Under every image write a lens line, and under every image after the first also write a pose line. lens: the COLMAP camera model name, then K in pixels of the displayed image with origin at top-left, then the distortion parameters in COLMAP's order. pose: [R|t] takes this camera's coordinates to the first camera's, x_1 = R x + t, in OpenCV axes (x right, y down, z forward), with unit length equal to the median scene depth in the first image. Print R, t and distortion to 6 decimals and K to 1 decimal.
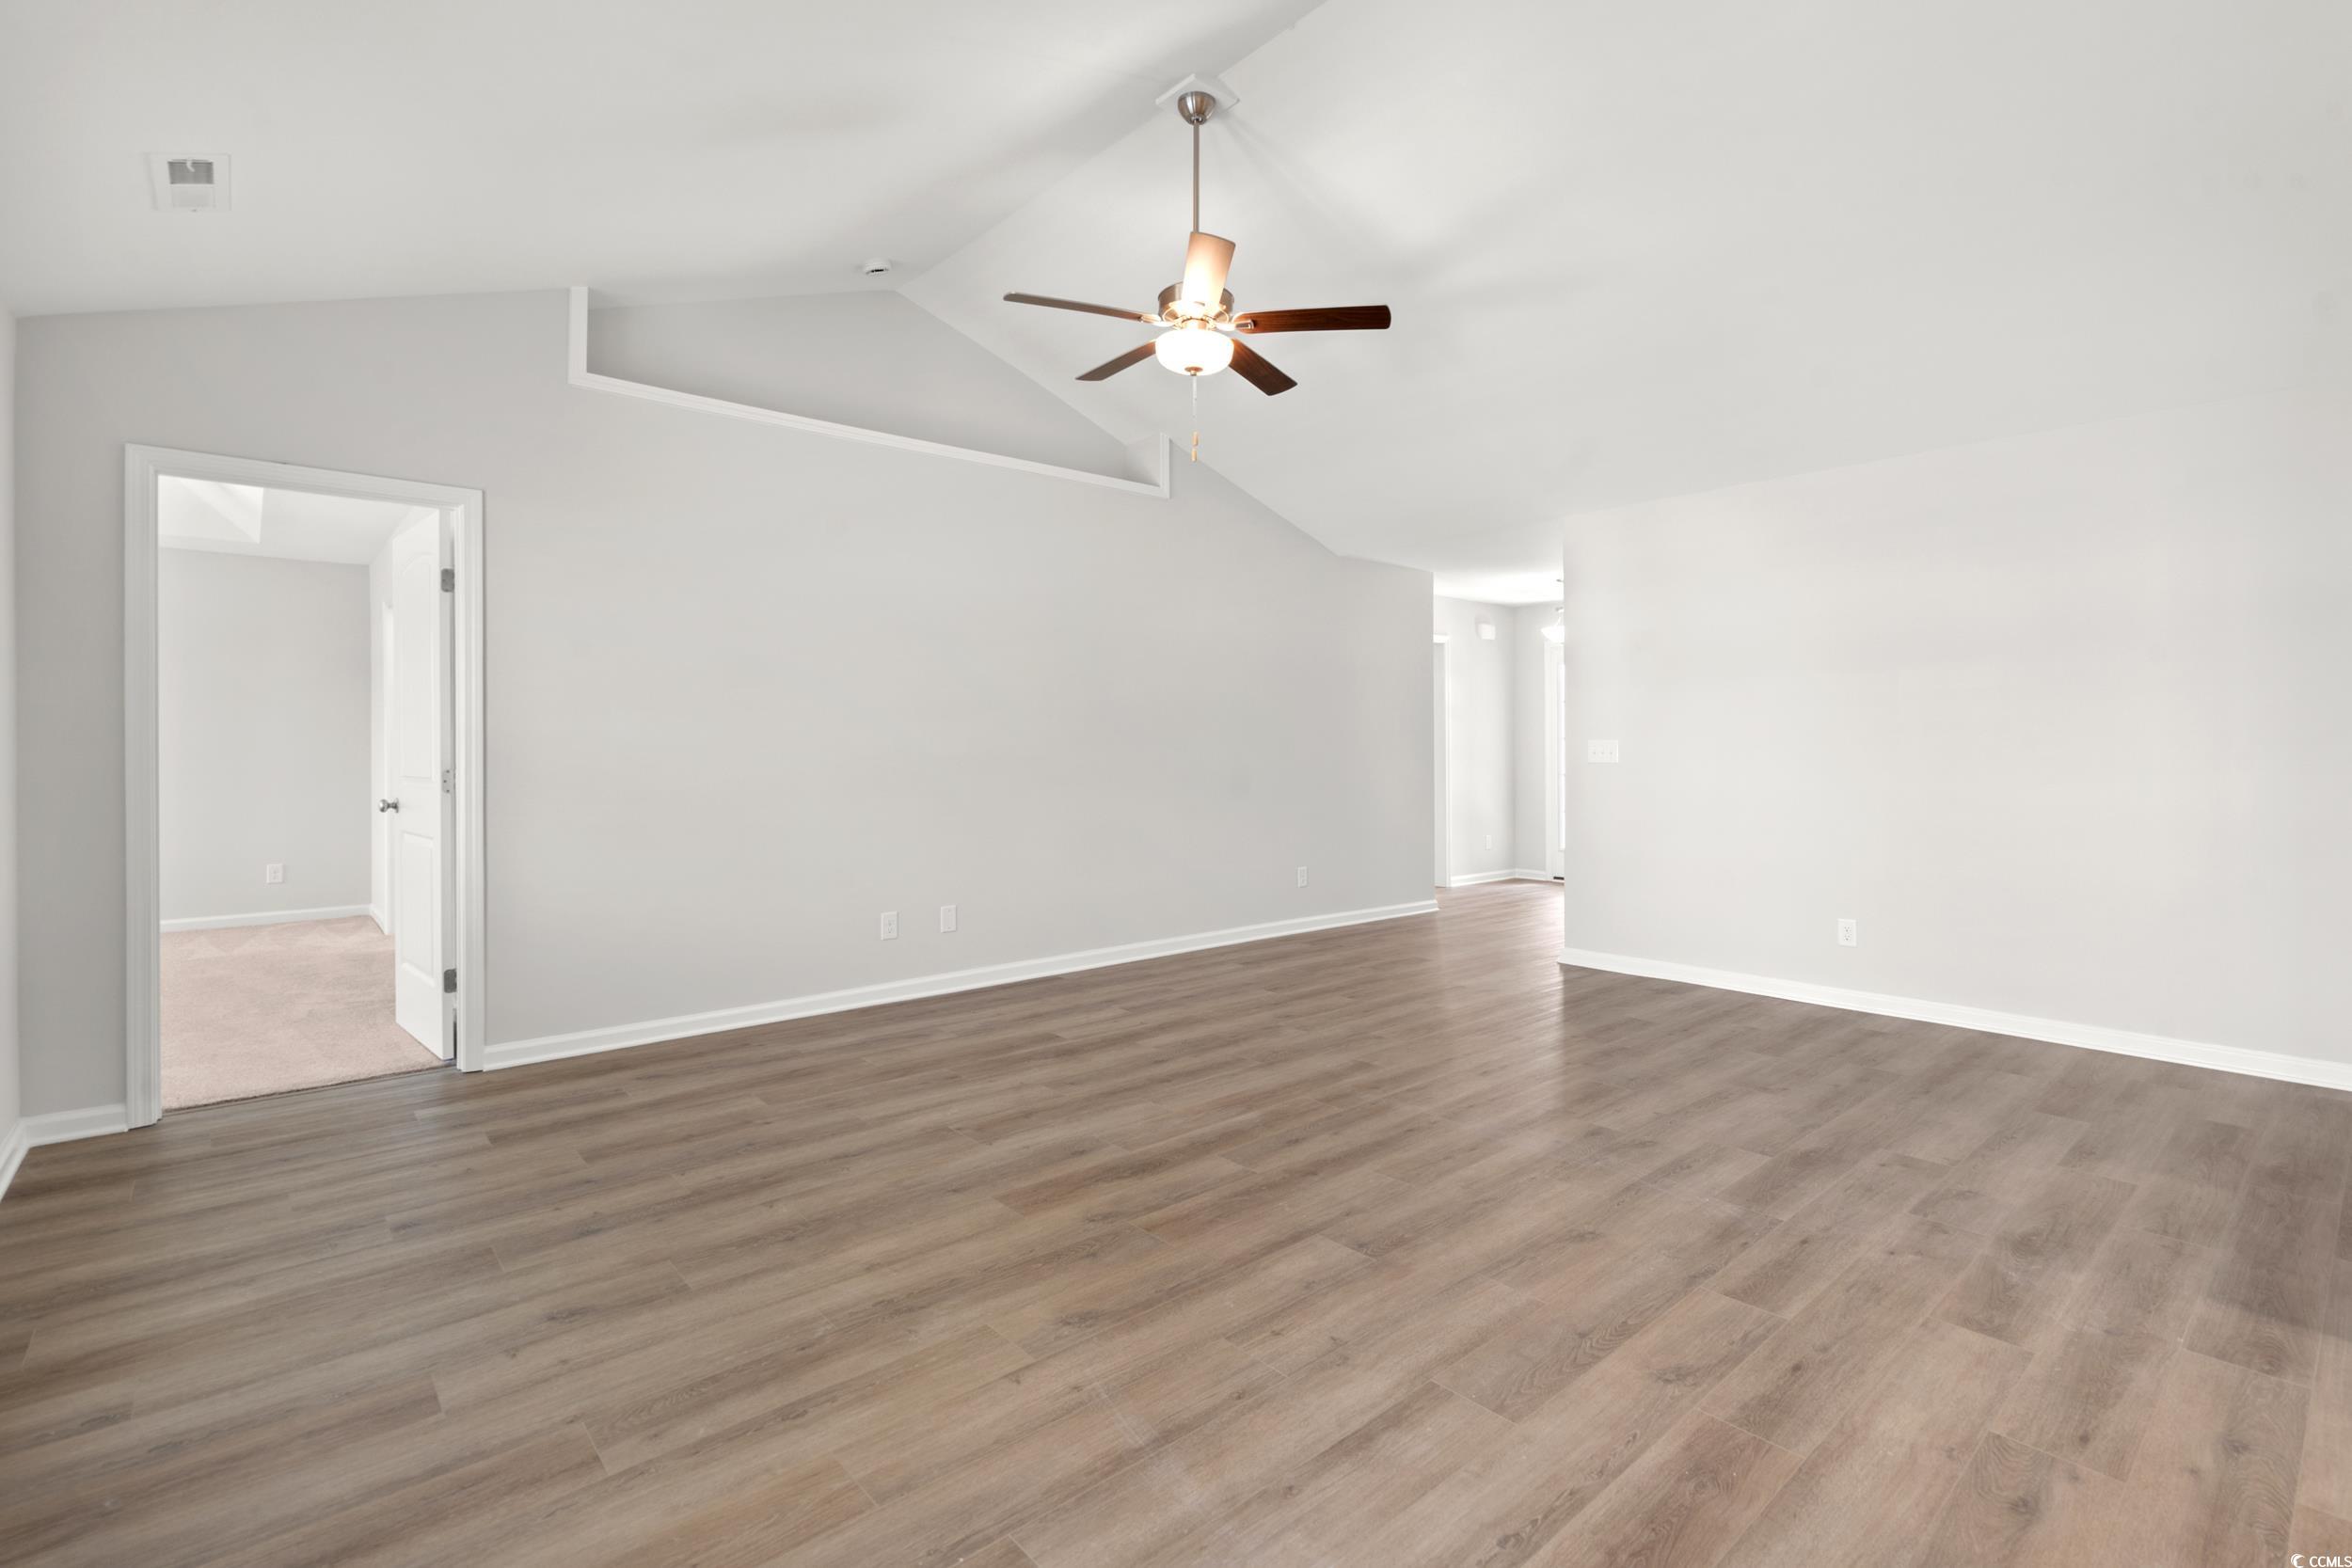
lens RADIAL K [[1078.1, 0, 1178.7], [0, 1078.1, 746.7], [0, 0, 1]] dist [-0.005973, -0.000379]
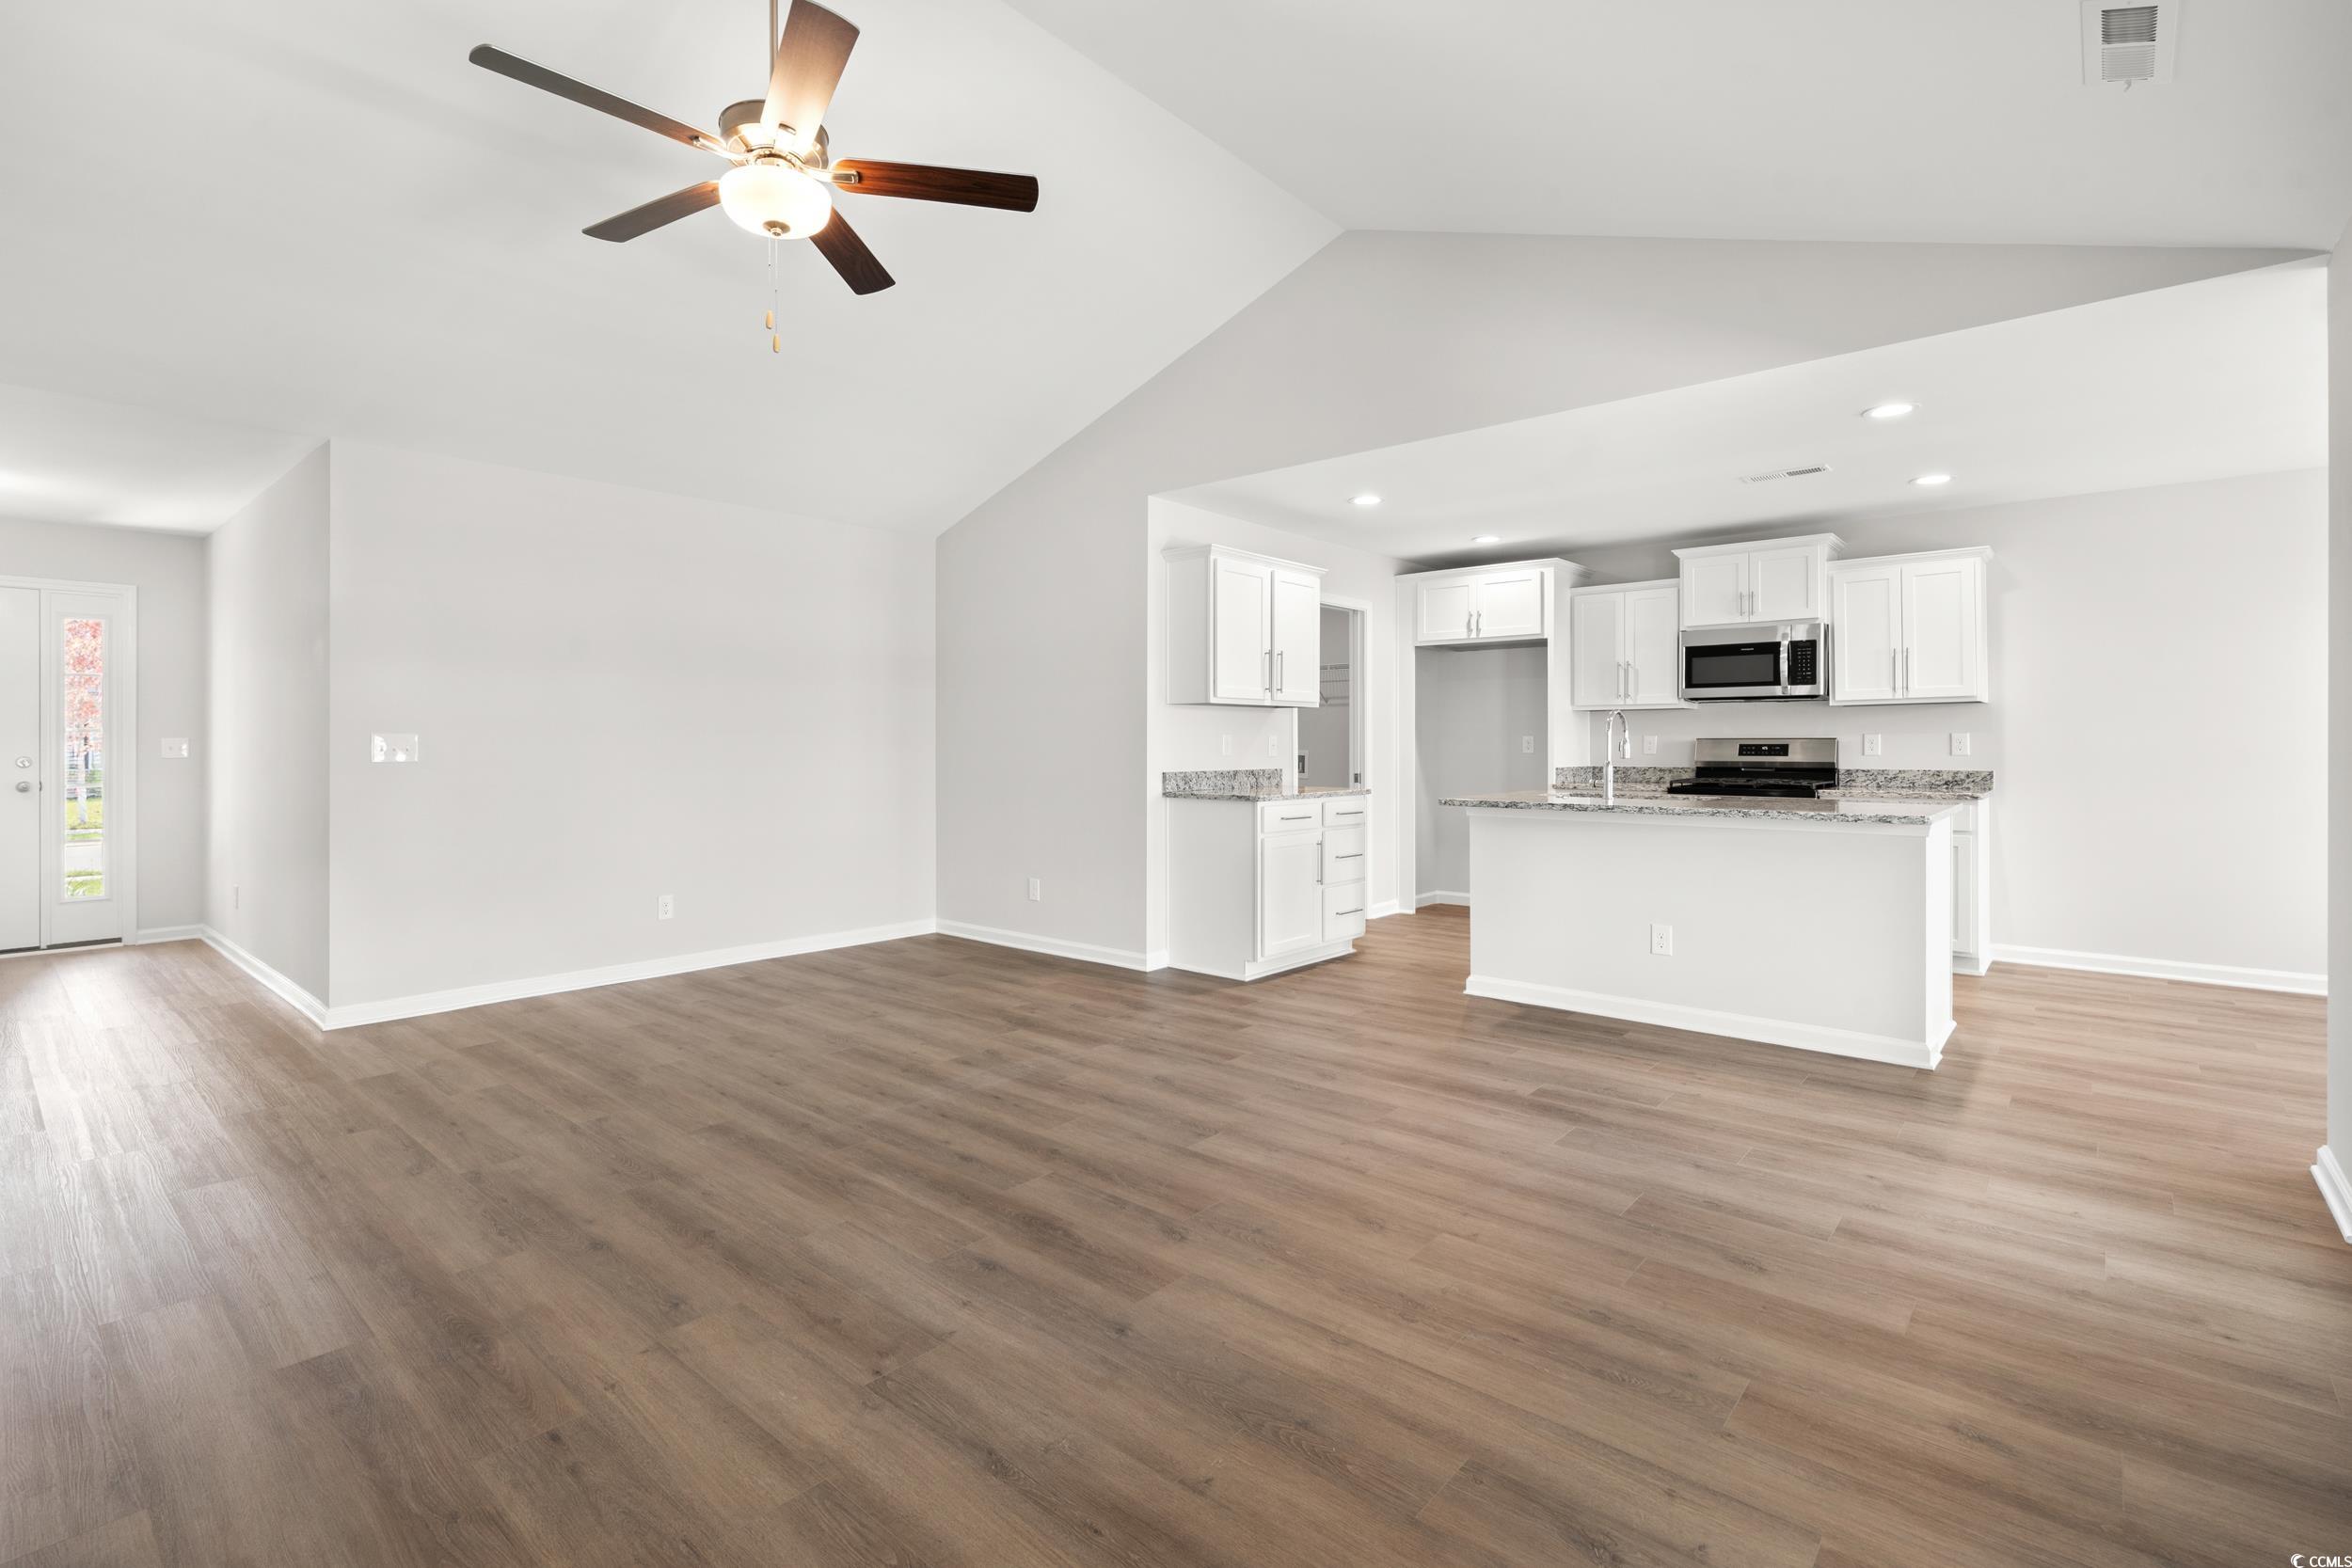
lens RADIAL K [[1076.3, 0, 1168.8], [0, 1076.3, 758.0], [0, 0, 1]] dist [-0.005161, -0.000586]
pose [[-0.132487, -0.012952, 0.991100, -0.908928], [0.000688, 0.999913, 0.013159, 0.003882], [-0.991185, 0.002425, -0.132466, 1.021328]]
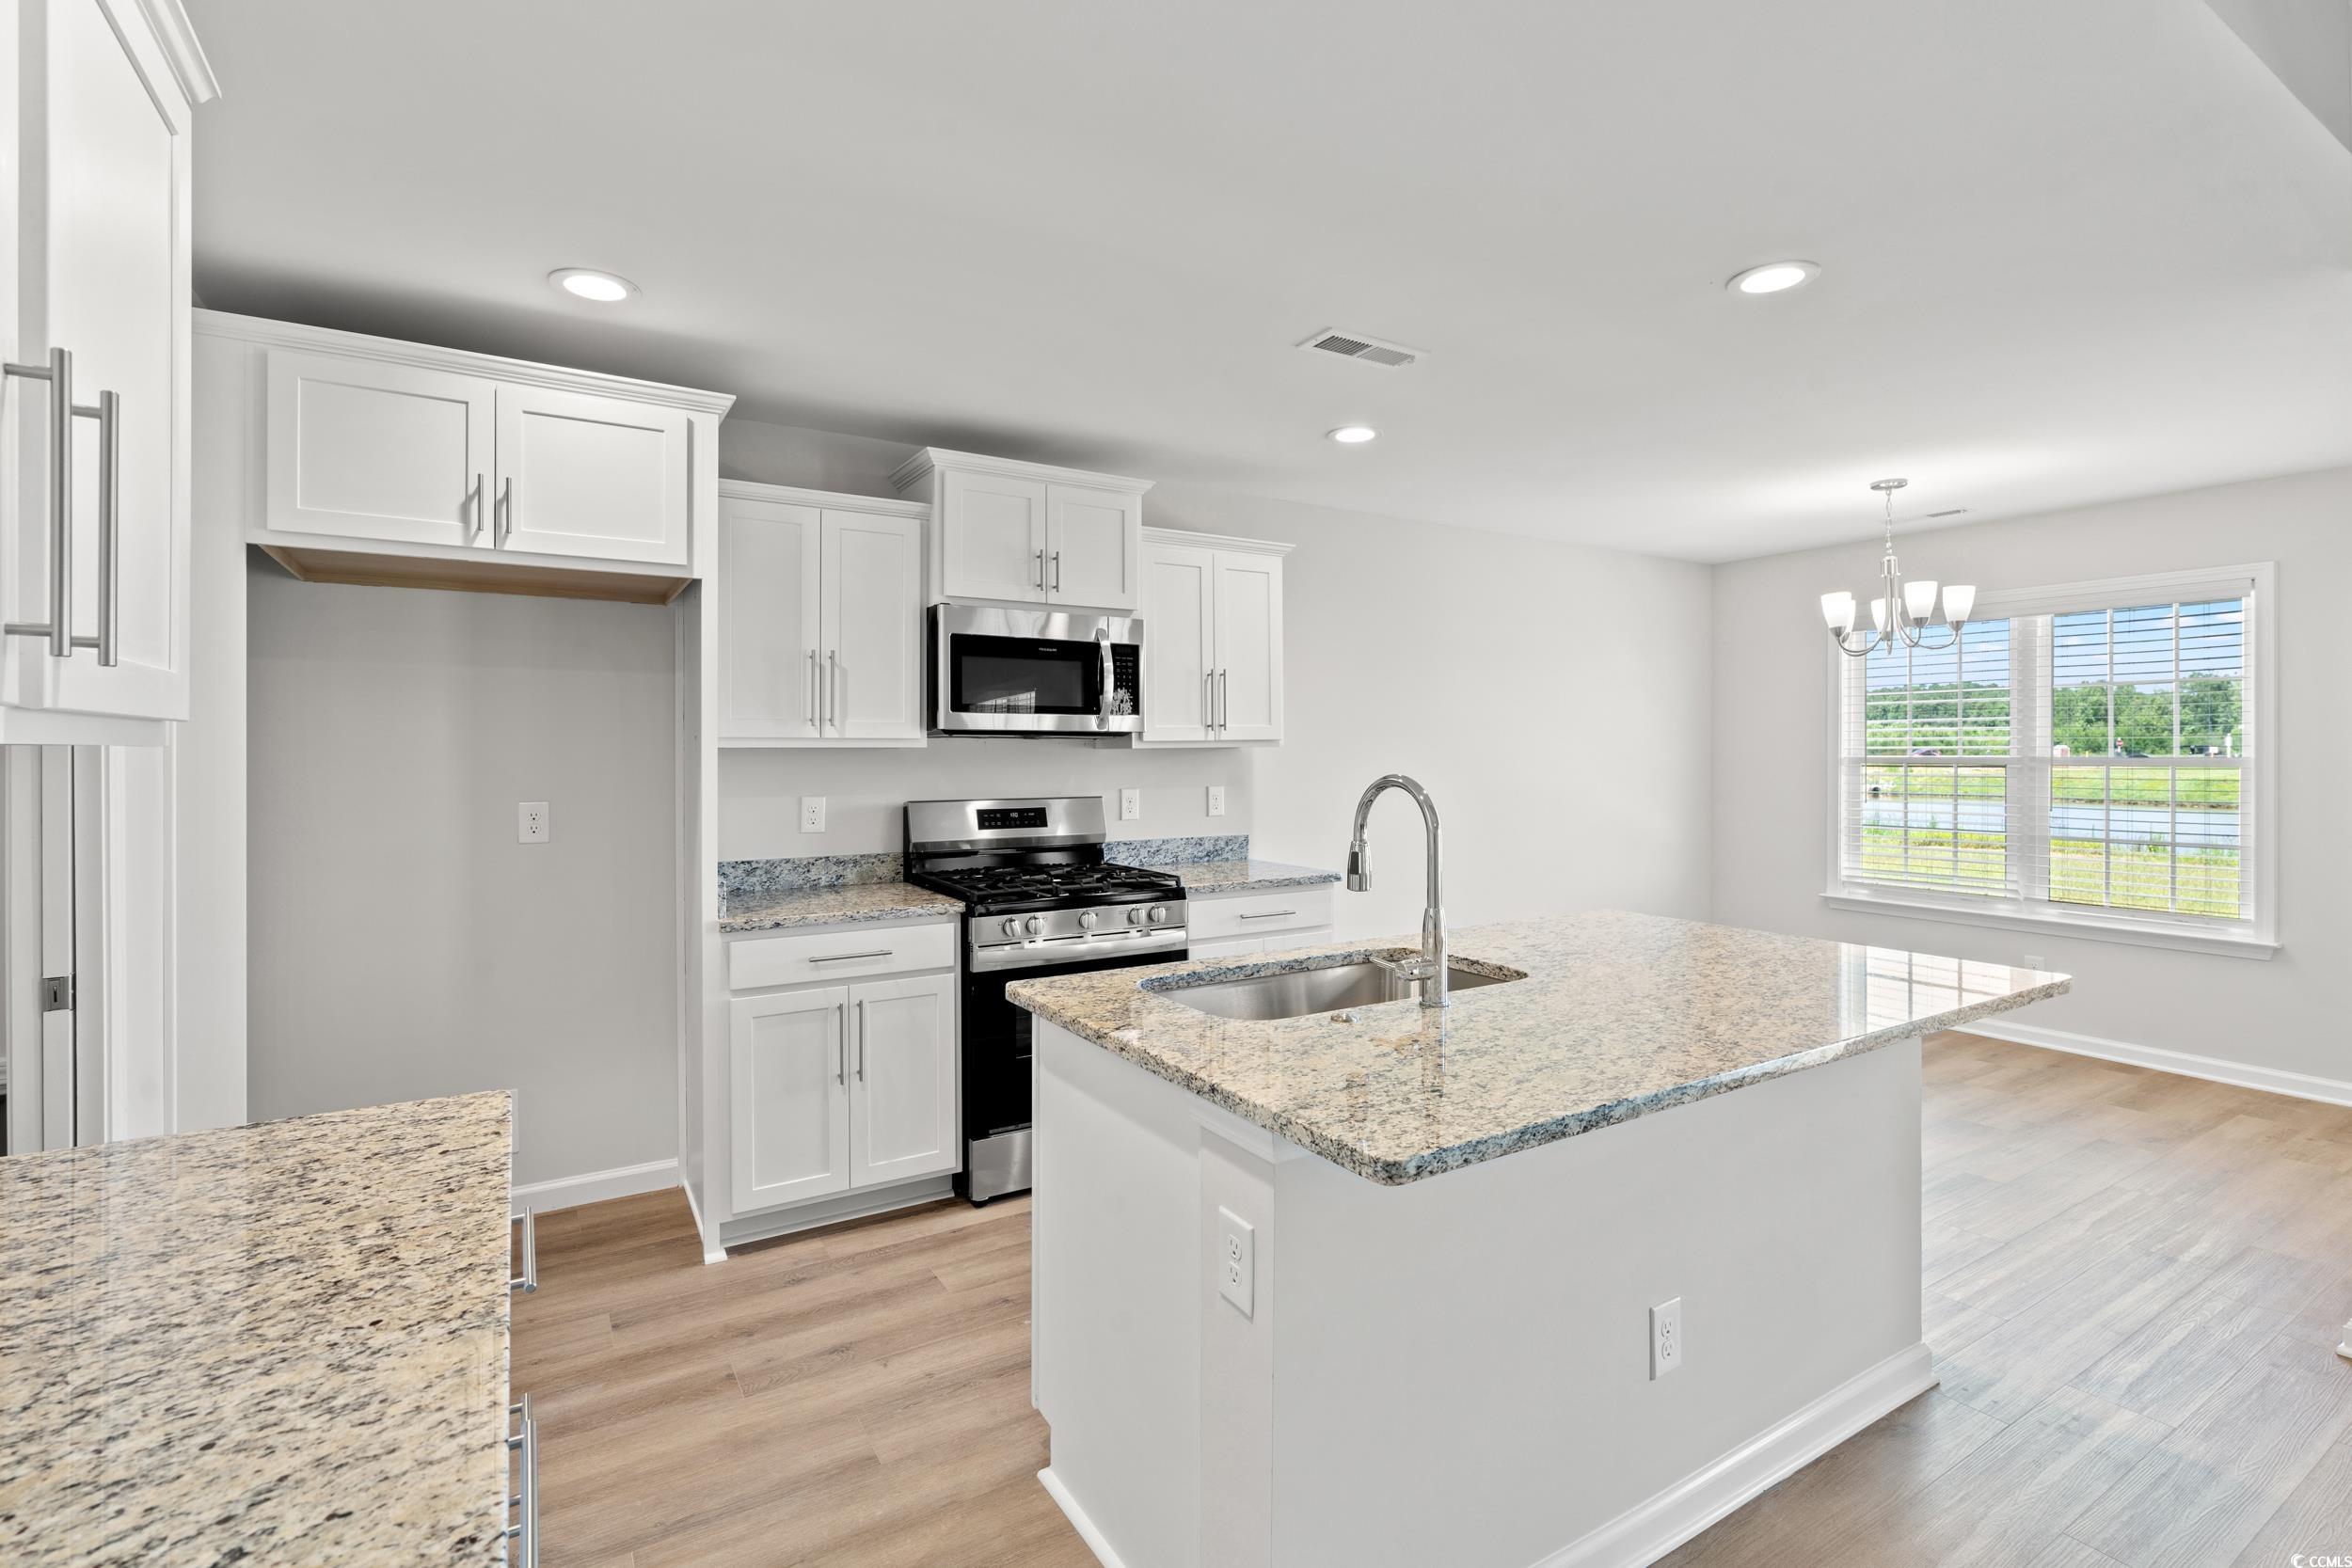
lens RADIAL K [[1076.3, 0, 1168.8], [0, 1076.3, 758.0], [0, 0, 1]] dist [-0.005161, -0.000586]
pose [[-0.984687, 0.003277, 0.174300, 0.650437], [0.004089, 0.999982, 0.004297, -0.060954], [-0.174283, 0.004944, -0.984683, 0.802512]]
